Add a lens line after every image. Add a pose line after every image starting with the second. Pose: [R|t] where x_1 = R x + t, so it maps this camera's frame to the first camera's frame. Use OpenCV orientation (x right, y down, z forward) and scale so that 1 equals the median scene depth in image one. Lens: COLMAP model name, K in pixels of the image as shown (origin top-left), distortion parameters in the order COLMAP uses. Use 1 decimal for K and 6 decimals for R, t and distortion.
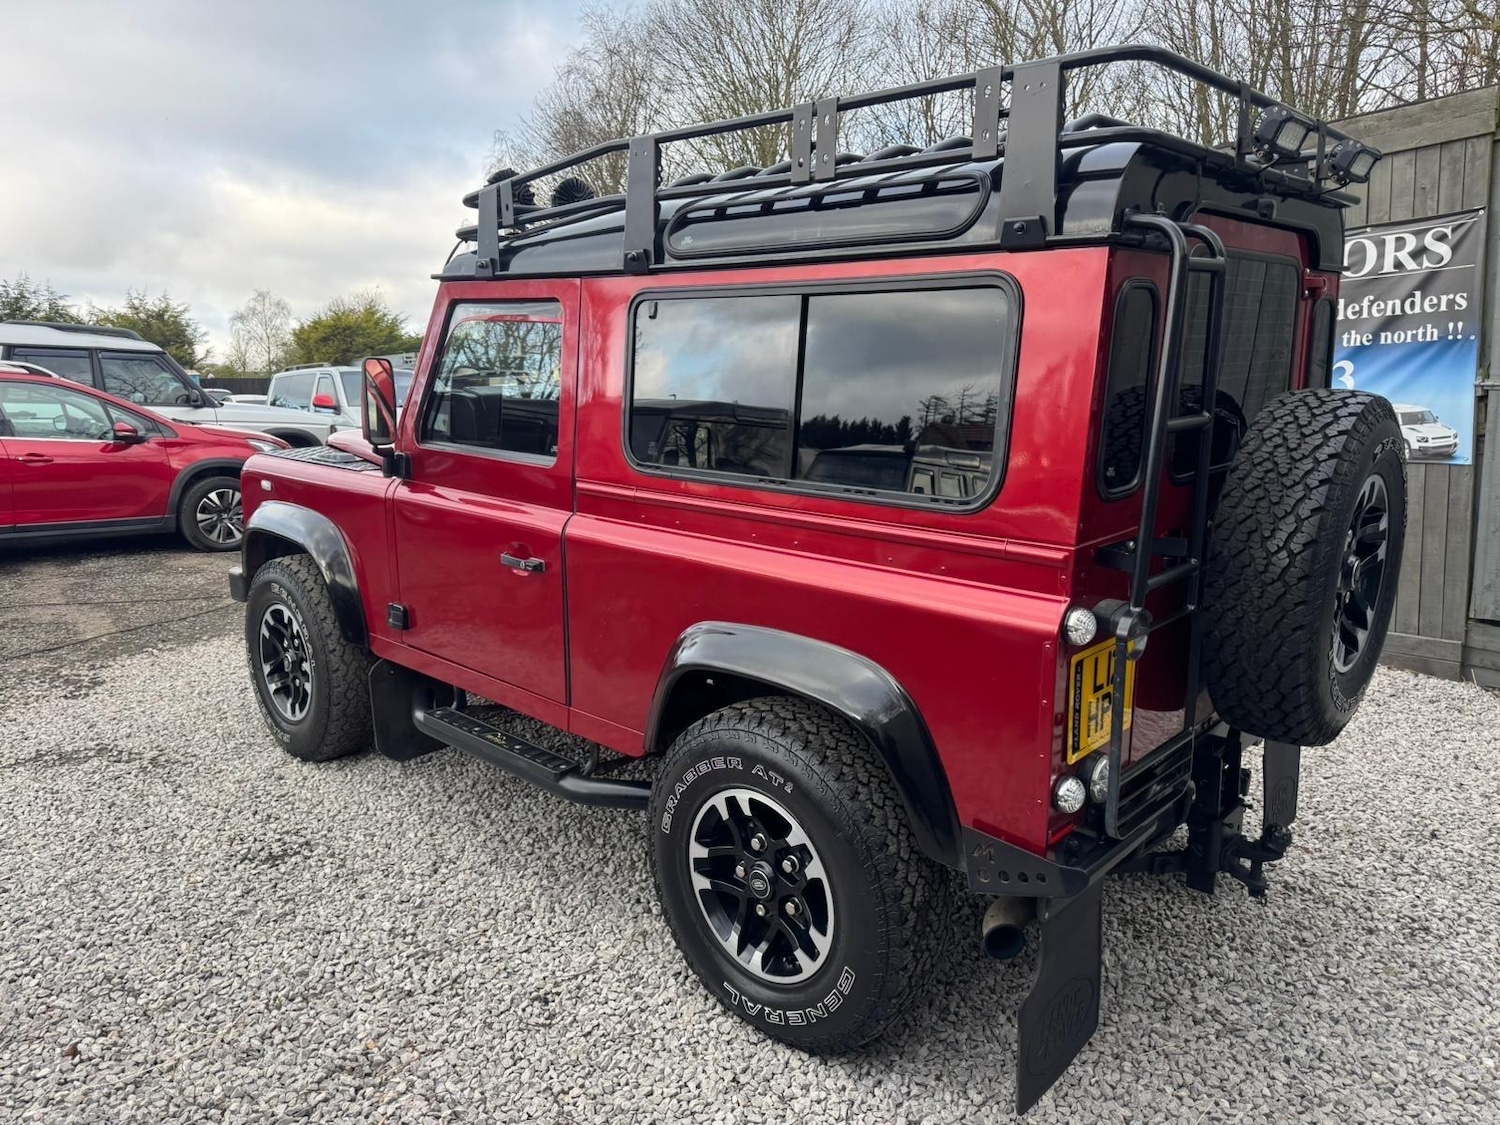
lens RADIAL K [[1068.8, 0, 724.9], [0, 1068.8, 552.7], [0, 0, 1]] dist [0.004206, -0.003059]
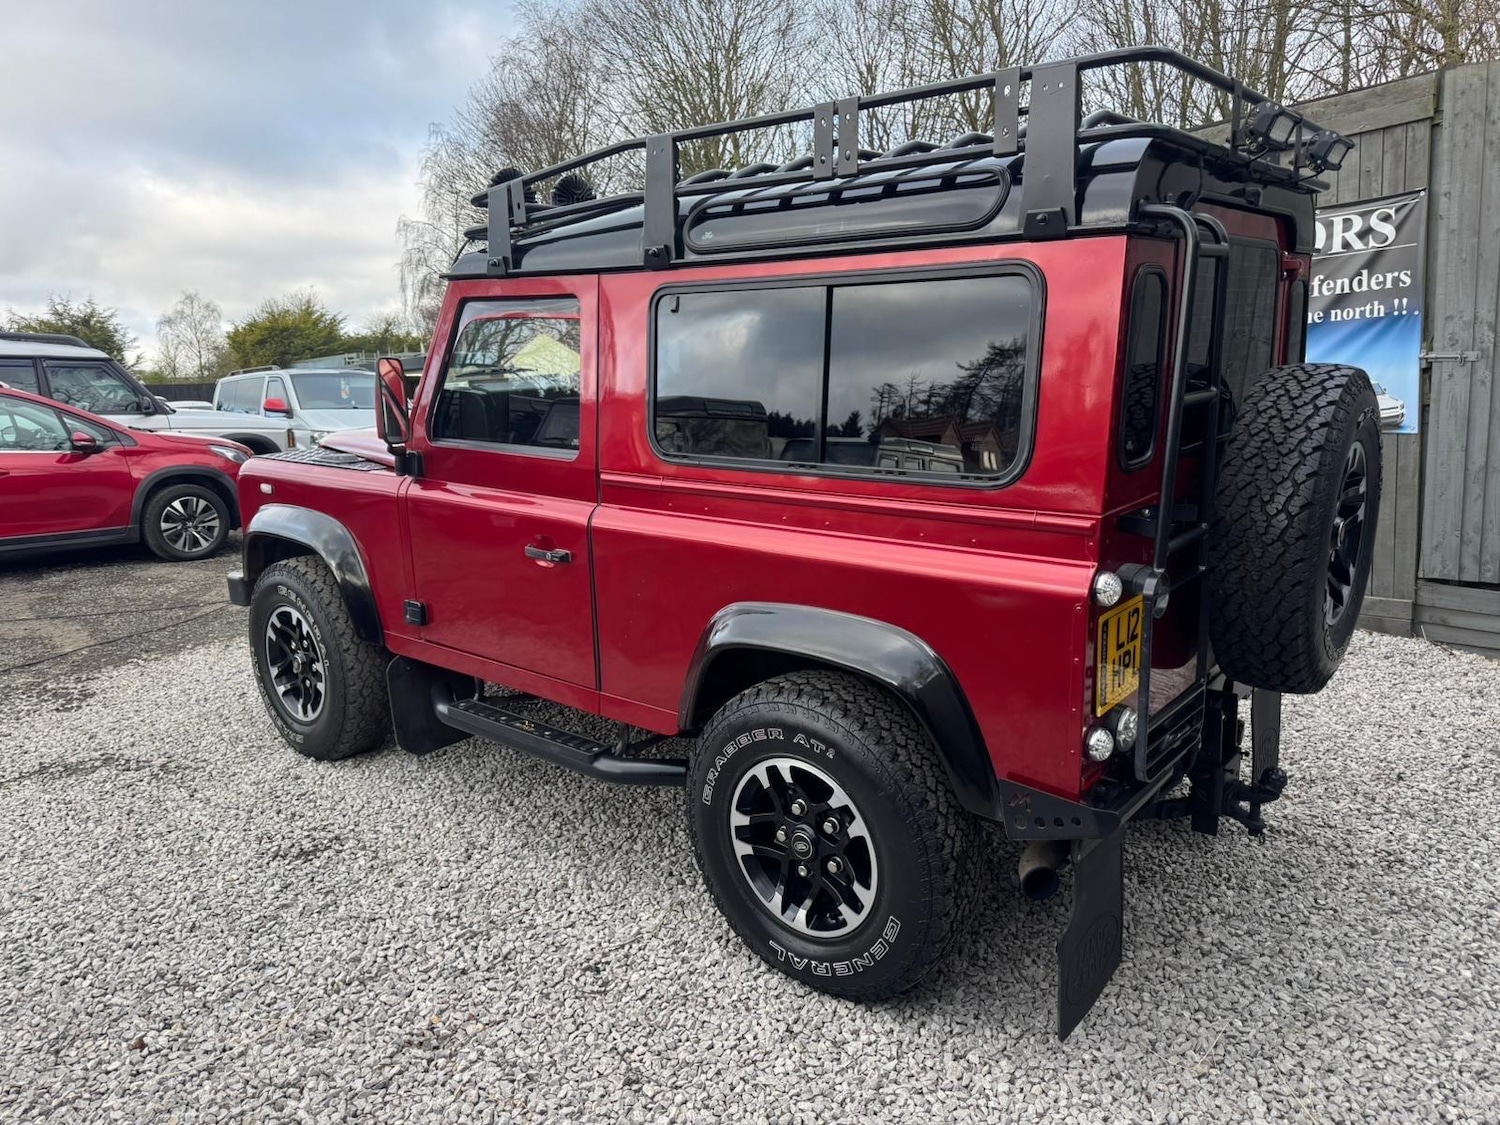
lens RADIAL K [[1067.7, 0, 740.8], [0, 1067.7, 568.7], [0, 0, 1]] dist [0.010875, -0.008972]
pose [[0.997633, -0.036797, 0.058086, -0.065859], [0.035548, 0.999117, 0.022395, 0.007477], [-0.058859, -0.020277, 0.998060, -0.038920]]
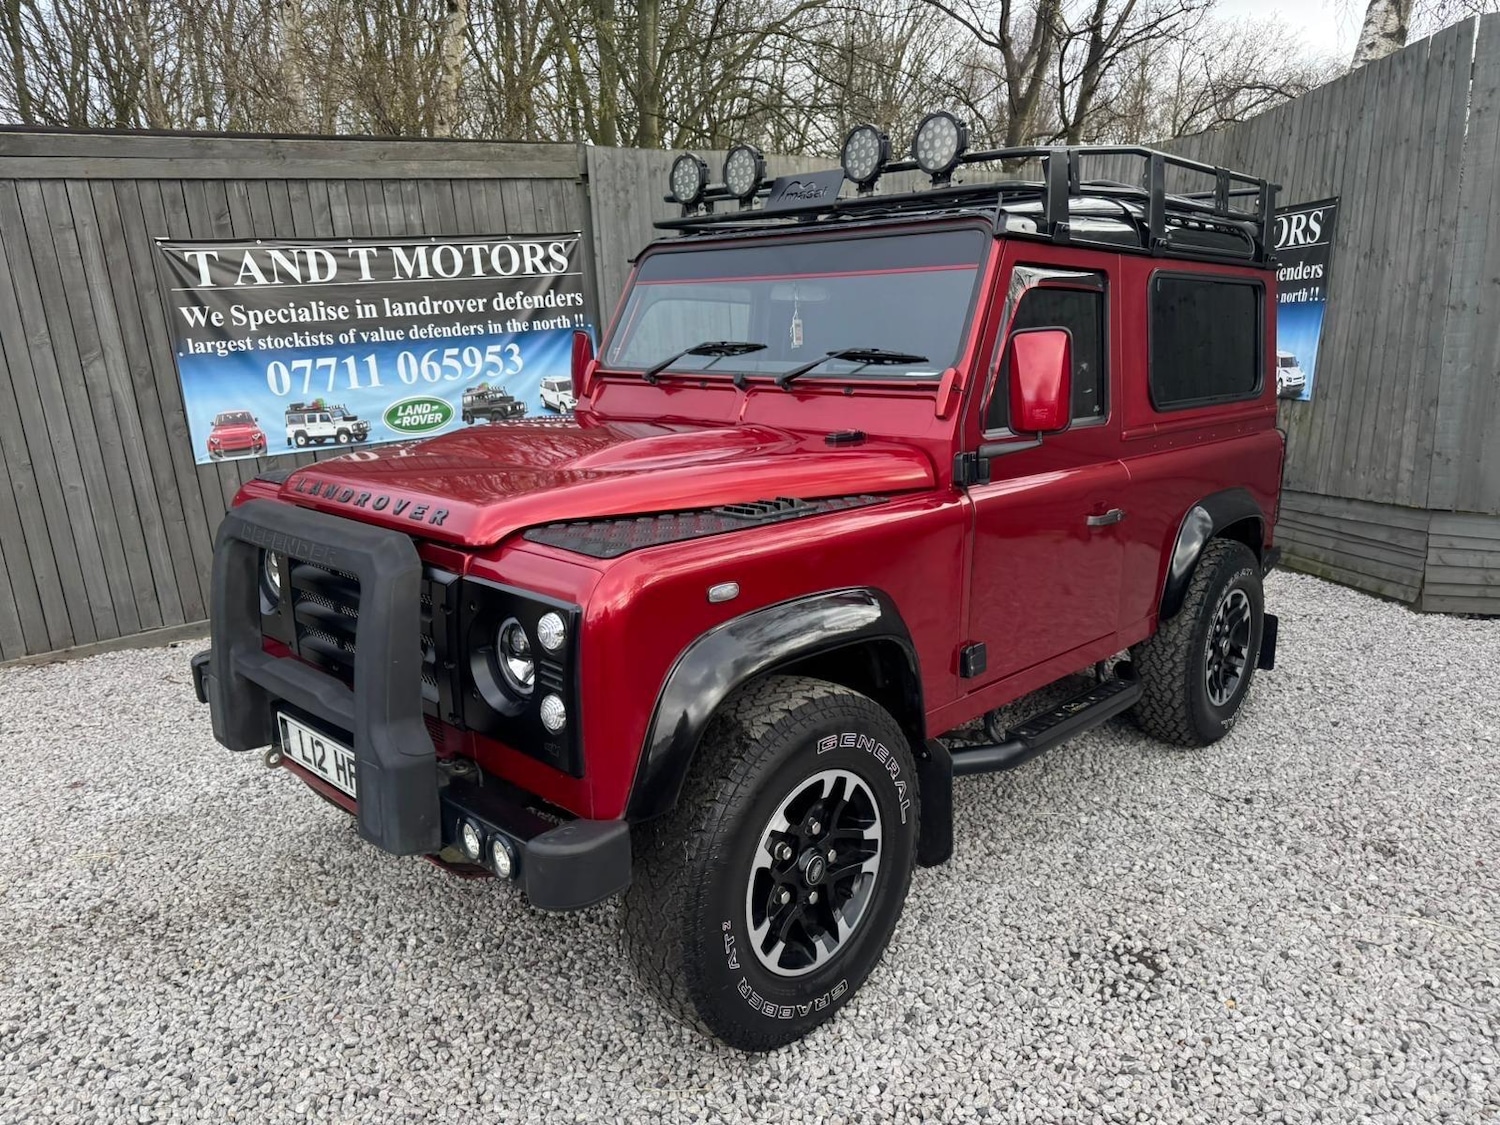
lens RADIAL K [[1063.6, 0, 746.9], [0, 1063.6, 562.9], [0, 0, 1]] dist [0.035206, -0.042899]
pose [[-0.000478, -0.212345, 0.977195, -1.261363], [0.200199, 0.957391, 0.208140, -0.256721], [-0.979755, 0.195733, 0.042053, 1.354293]]
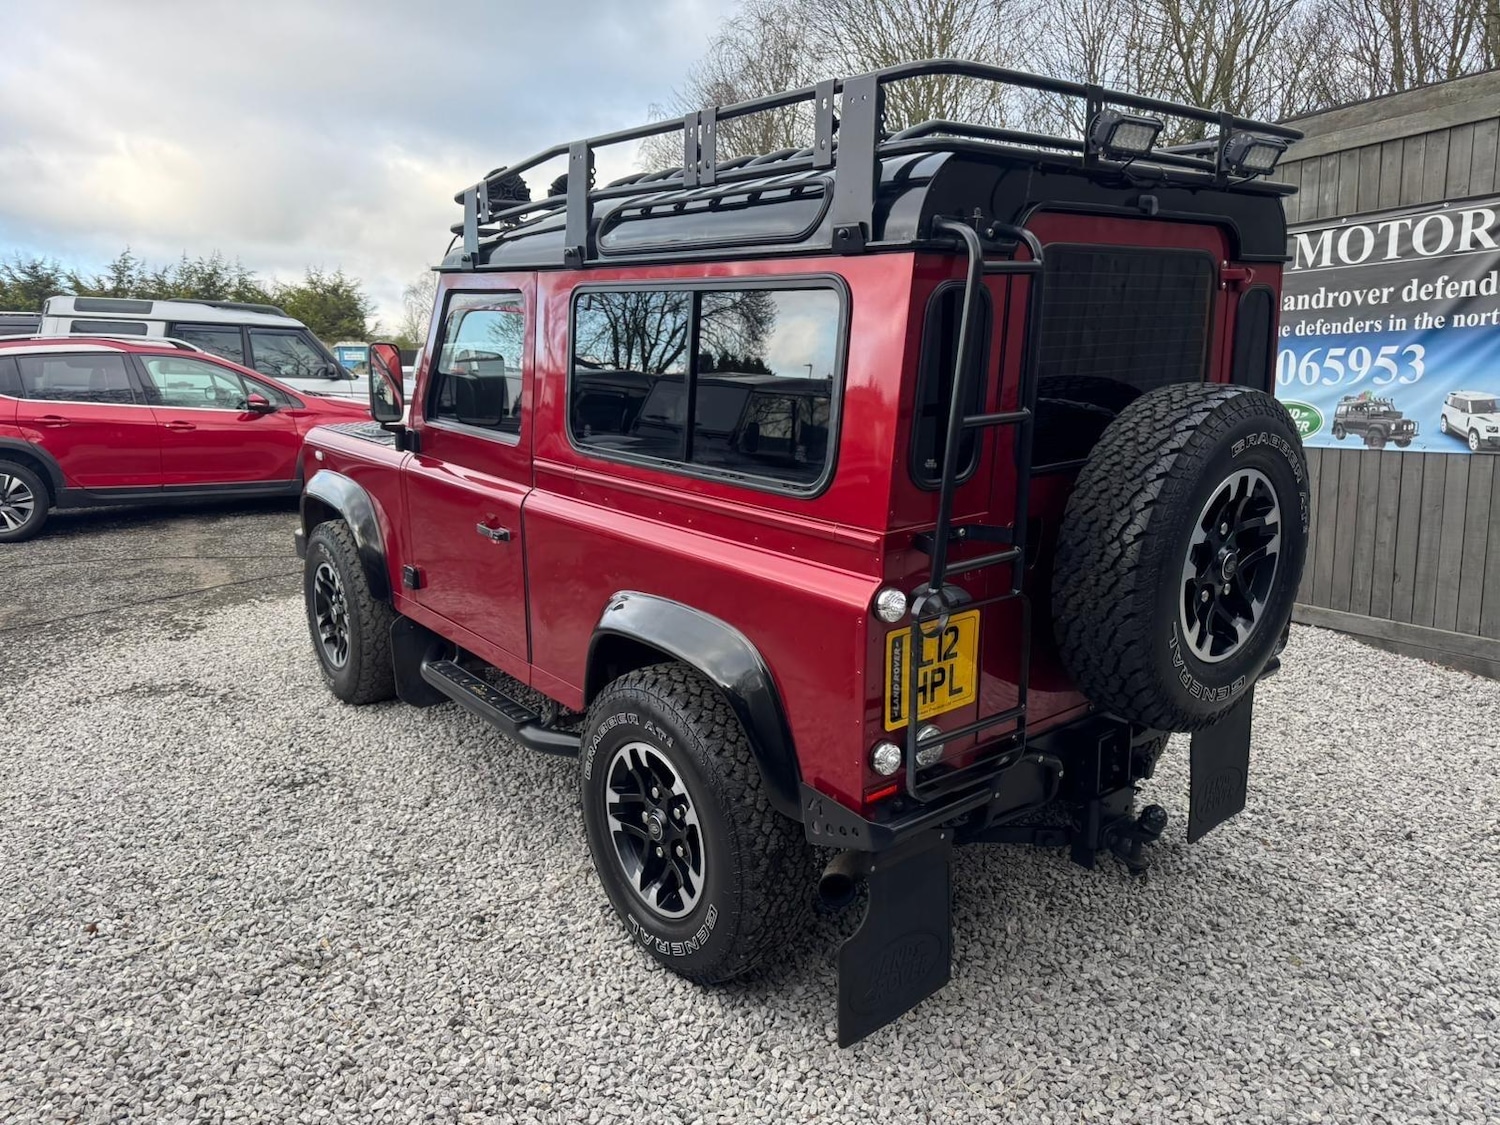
lens RADIAL K [[1063.7, 0, 722.0], [0, 1063.7, 566.2], [0, 0, 1]] dist [0.010274, -0.008009]
pose [[0.989534, 0.033487, -0.140360, 0.203810], [-0.028201, 0.998822, 0.039482, -0.005438], [0.141516, -0.035111, 0.989313, -0.057194]]
